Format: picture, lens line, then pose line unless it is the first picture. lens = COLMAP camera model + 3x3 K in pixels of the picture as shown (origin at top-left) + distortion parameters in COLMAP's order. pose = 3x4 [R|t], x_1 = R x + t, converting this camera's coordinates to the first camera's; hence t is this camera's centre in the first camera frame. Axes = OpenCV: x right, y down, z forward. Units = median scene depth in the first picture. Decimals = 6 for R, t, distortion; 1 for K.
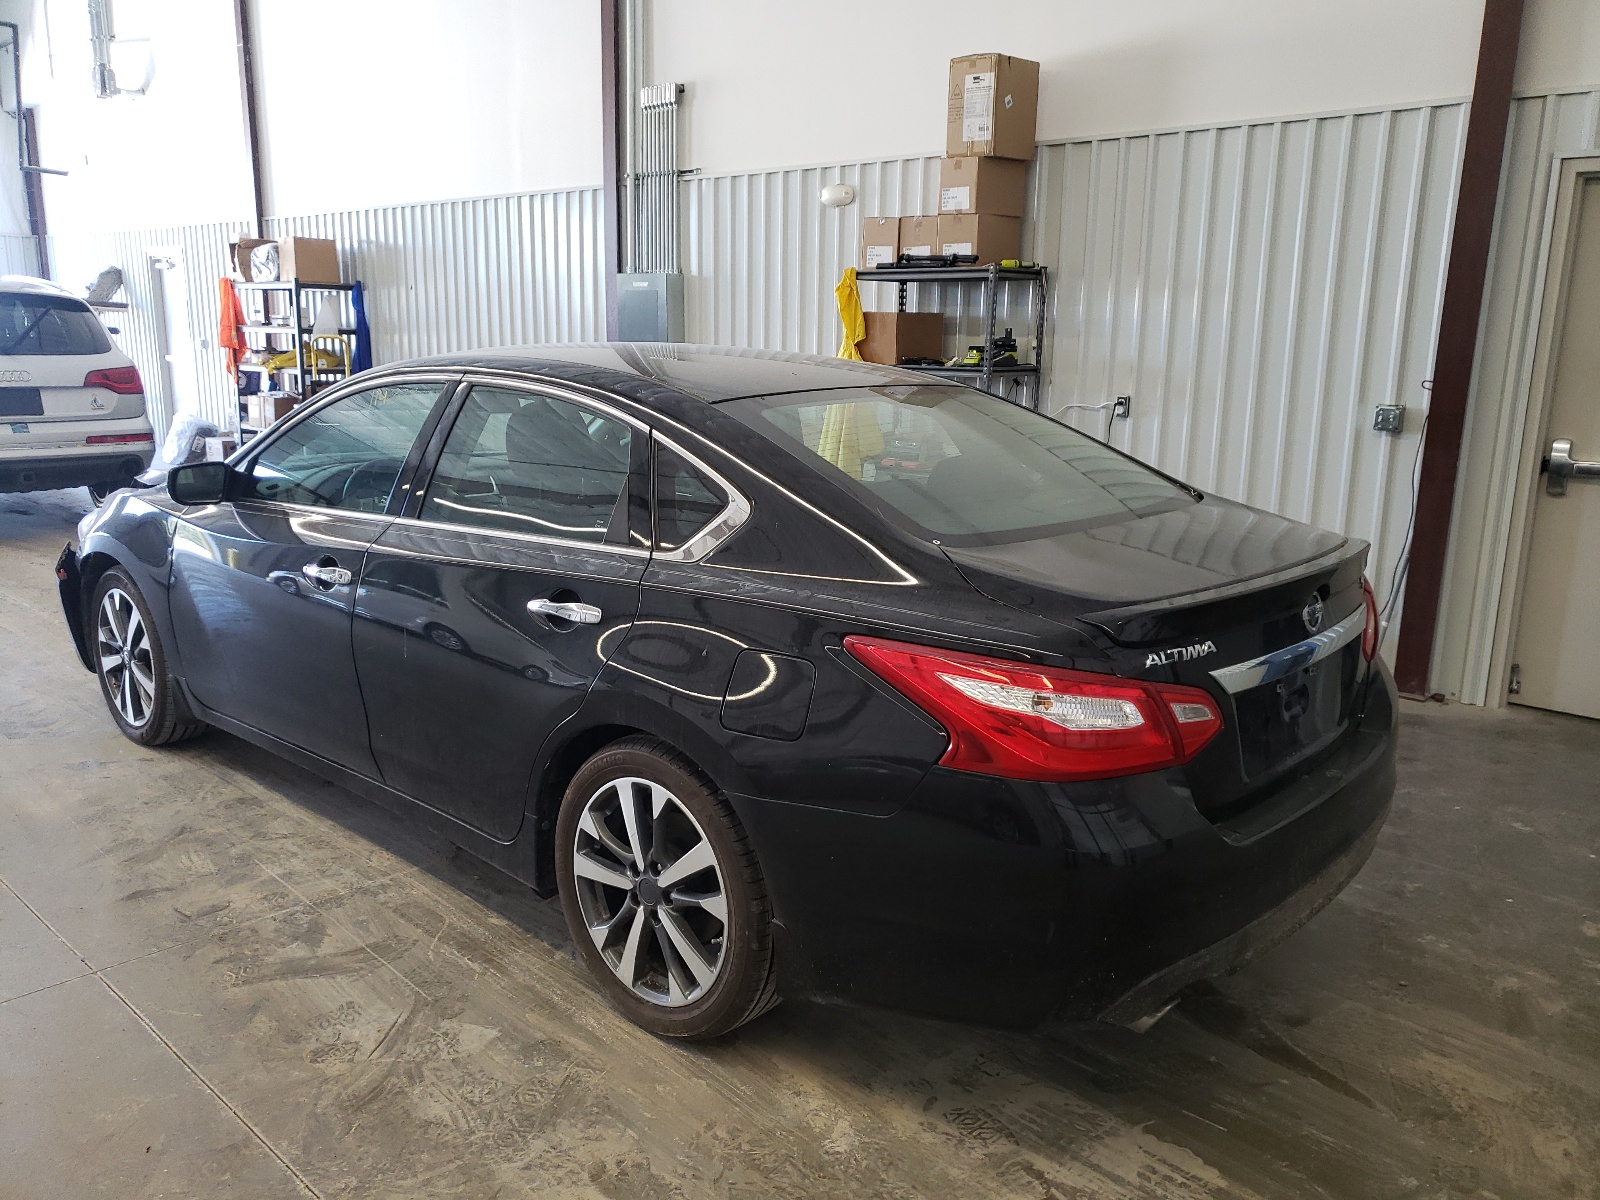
lens RADIAL K [[1236.1, 0, 800.0], [0, 1236.1, 600.0], [0, 0, 1]] dist [-0.004793, -0.002763]
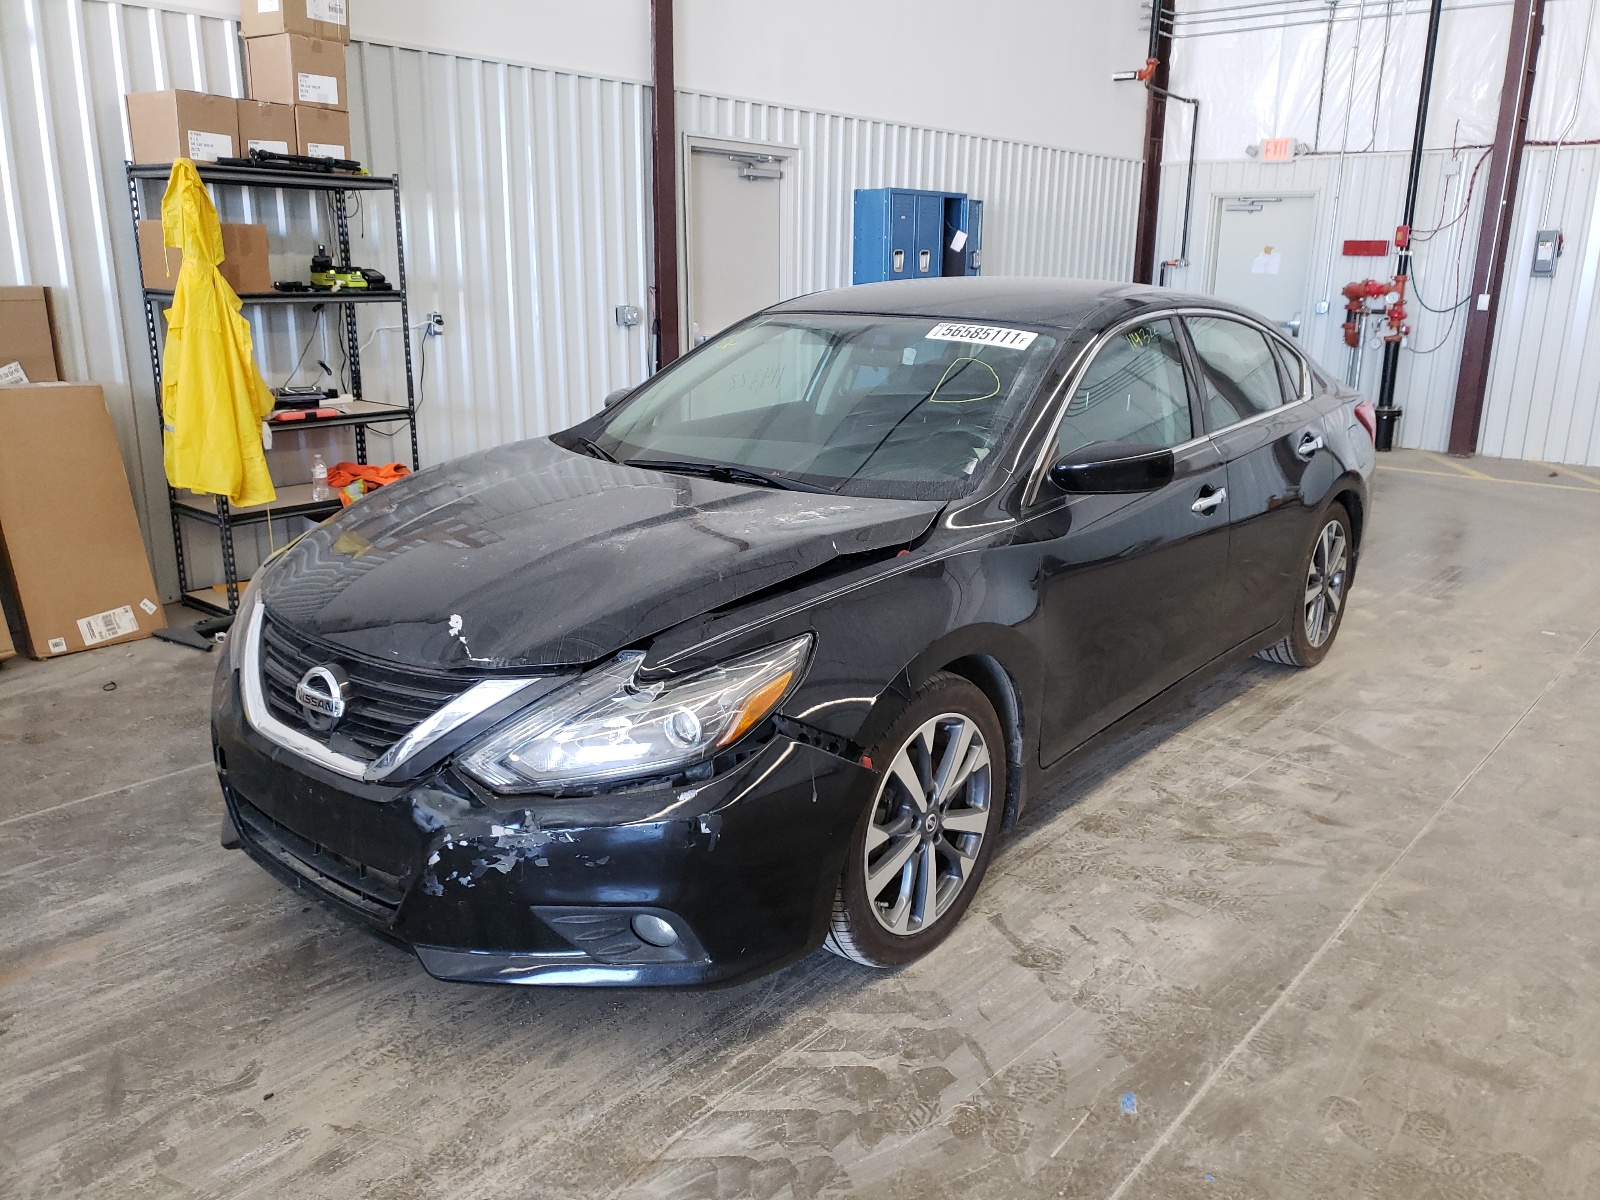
lens RADIAL K [[1236.1, 0, 800.0], [0, 1236.1, 600.0], [0, 0, 1]] dist [-0.004793, -0.002763]
pose [[-0.037809, -0.282964, 0.958385, -1.380746], [0.193465, 0.938852, 0.284830, -0.308565], [-0.980378, 0.196184, 0.019247, 1.292122]]
